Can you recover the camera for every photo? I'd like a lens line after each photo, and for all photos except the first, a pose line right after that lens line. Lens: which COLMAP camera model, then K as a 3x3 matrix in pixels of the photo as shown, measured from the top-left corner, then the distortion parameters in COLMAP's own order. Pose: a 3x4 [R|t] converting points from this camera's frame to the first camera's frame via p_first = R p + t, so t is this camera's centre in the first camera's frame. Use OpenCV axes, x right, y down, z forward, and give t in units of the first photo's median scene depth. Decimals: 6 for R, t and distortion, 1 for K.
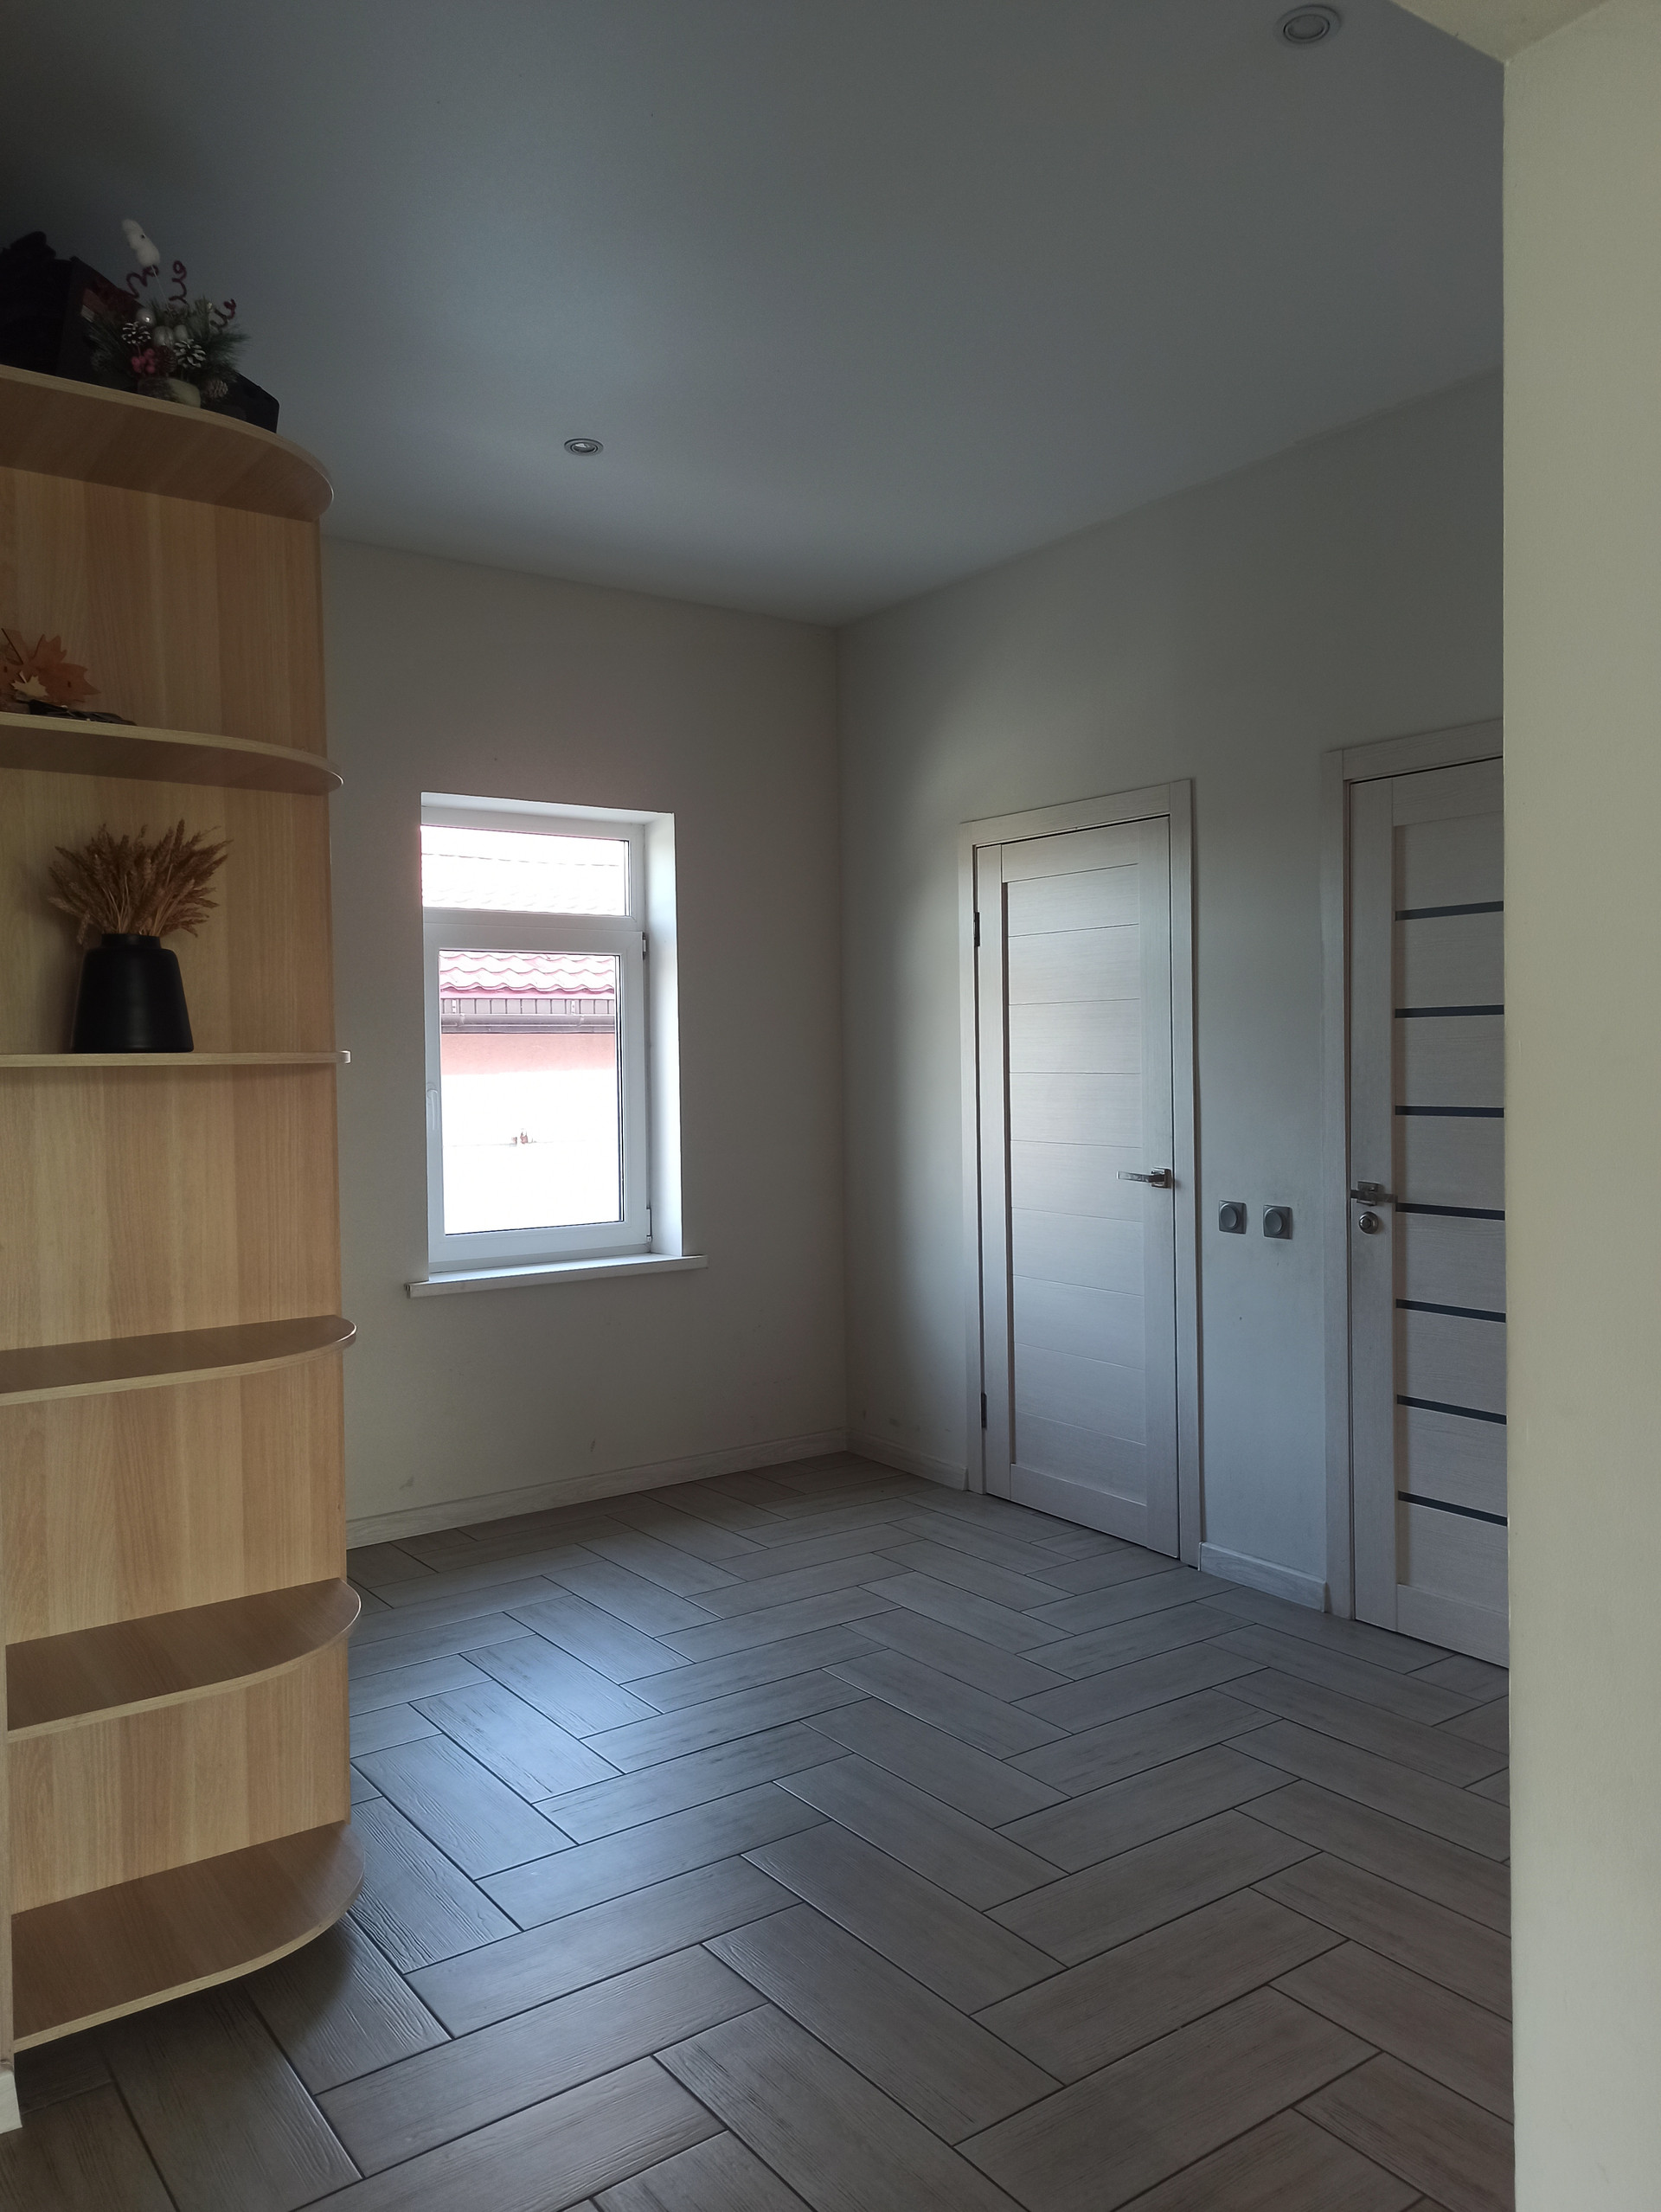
lens RADIAL K [[1637.7, 0, 839.4], [0, 1637.7, 1108.4], [0, 0, 1]] dist [0.062922, -0.044738]
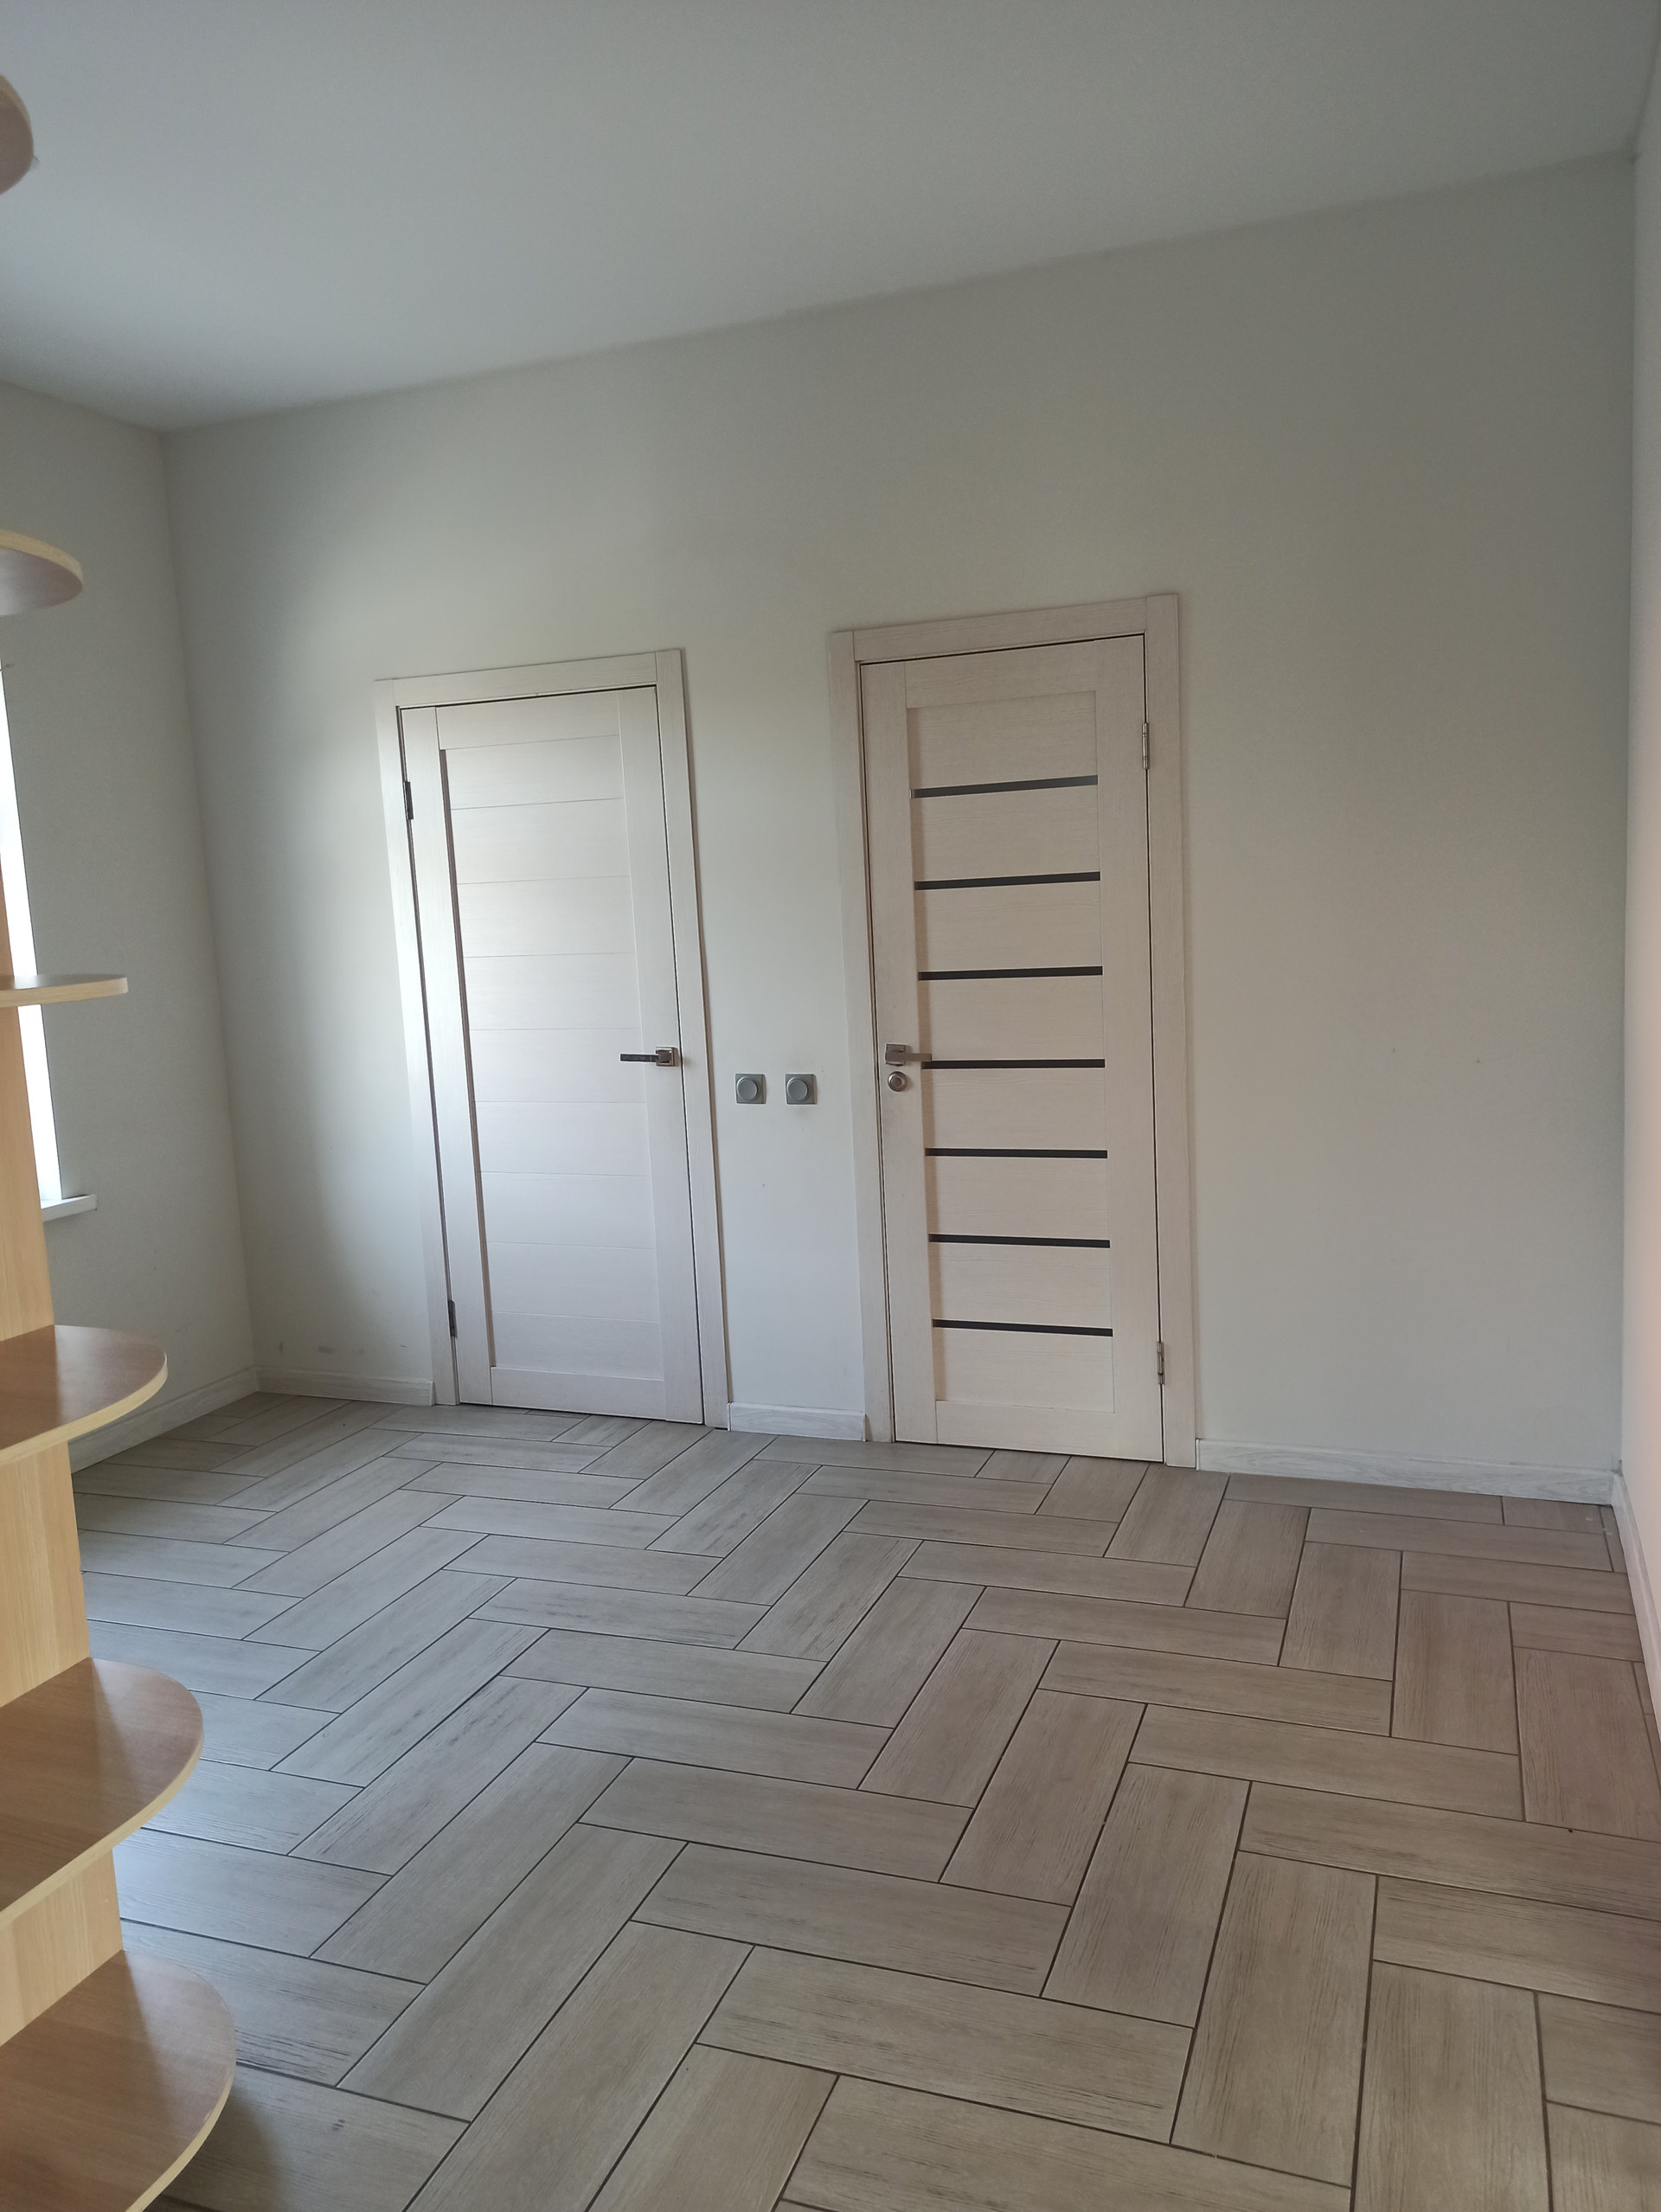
lens RADIAL K [[1637.7, 0, 839.4], [0, 1637.7, 1108.4], [0, 0, 1]] dist [0.062922, -0.044738]
pose [[0.833431, -0.102208, 0.543090, -0.280035], [0.057061, 0.993411, 0.099391, -0.020828], [-0.549670, -0.051846, 0.833772, 0.118274]]
